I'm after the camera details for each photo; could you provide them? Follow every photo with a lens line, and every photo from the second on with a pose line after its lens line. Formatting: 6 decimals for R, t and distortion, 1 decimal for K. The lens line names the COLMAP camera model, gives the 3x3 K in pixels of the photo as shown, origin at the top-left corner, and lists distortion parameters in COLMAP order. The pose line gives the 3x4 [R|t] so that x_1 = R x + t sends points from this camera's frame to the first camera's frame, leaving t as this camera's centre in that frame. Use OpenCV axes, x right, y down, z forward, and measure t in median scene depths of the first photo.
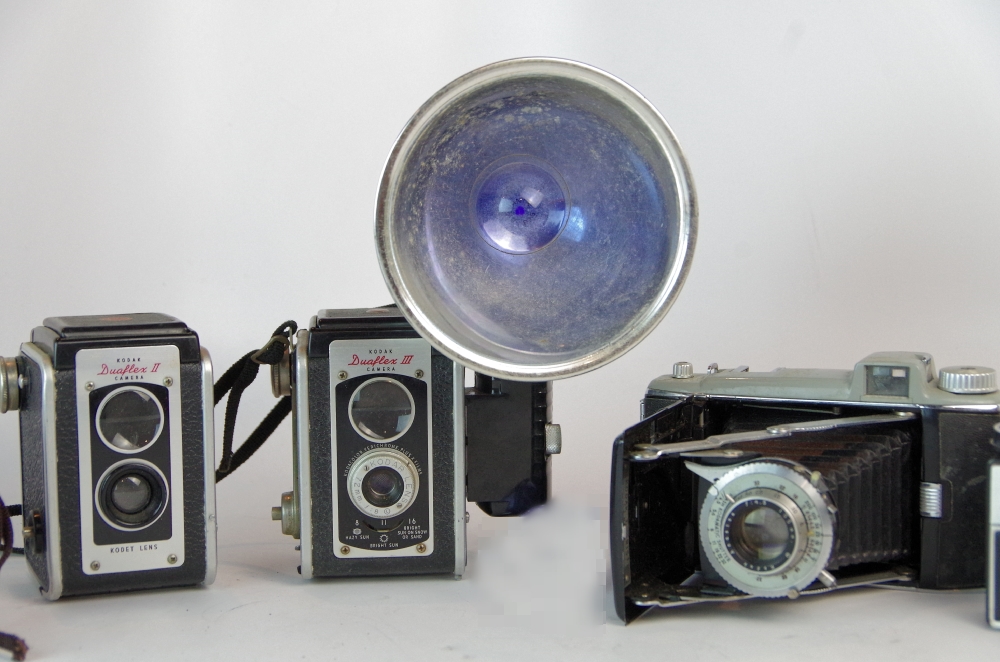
lens RADIAL K [[2044.8, 0, 495.9], [0, 2044.8, 341.2], [0, 0, 1]] dist [0.006116, 0.000000]
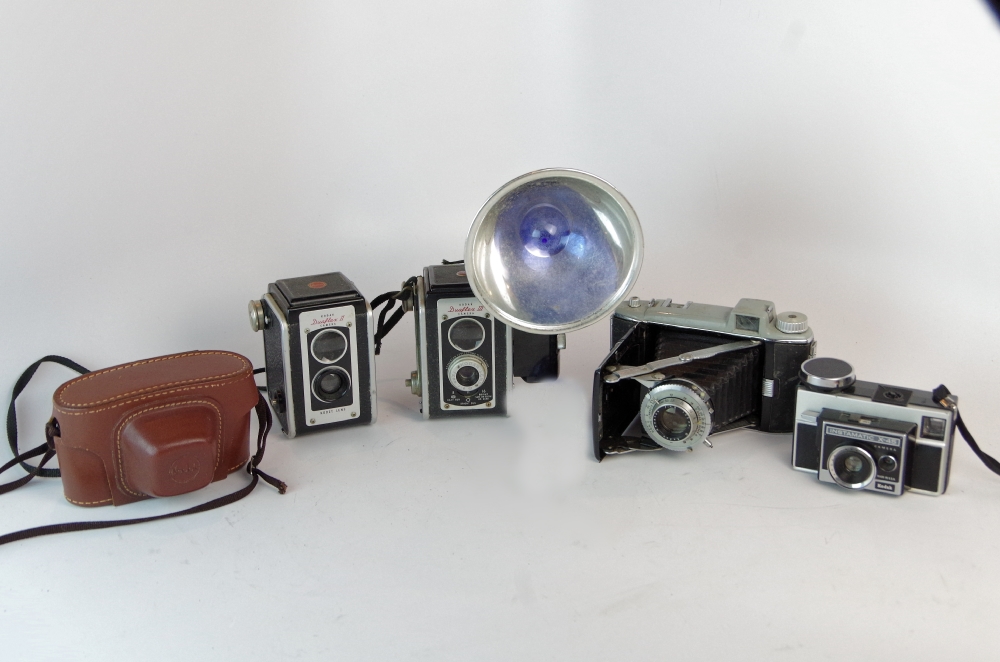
lens RADIAL K [[1522.2, 0, 497.2], [0, 1522.2, 336.6], [0, 0, 1]] dist [-0.012908, 0.000000]
pose [[0.999973, 0.000772, -0.007316, -0.019432], [0.001305, 0.960102, 0.279648, -0.347164], [0.007240, -0.279650, 0.960075, -0.295391]]
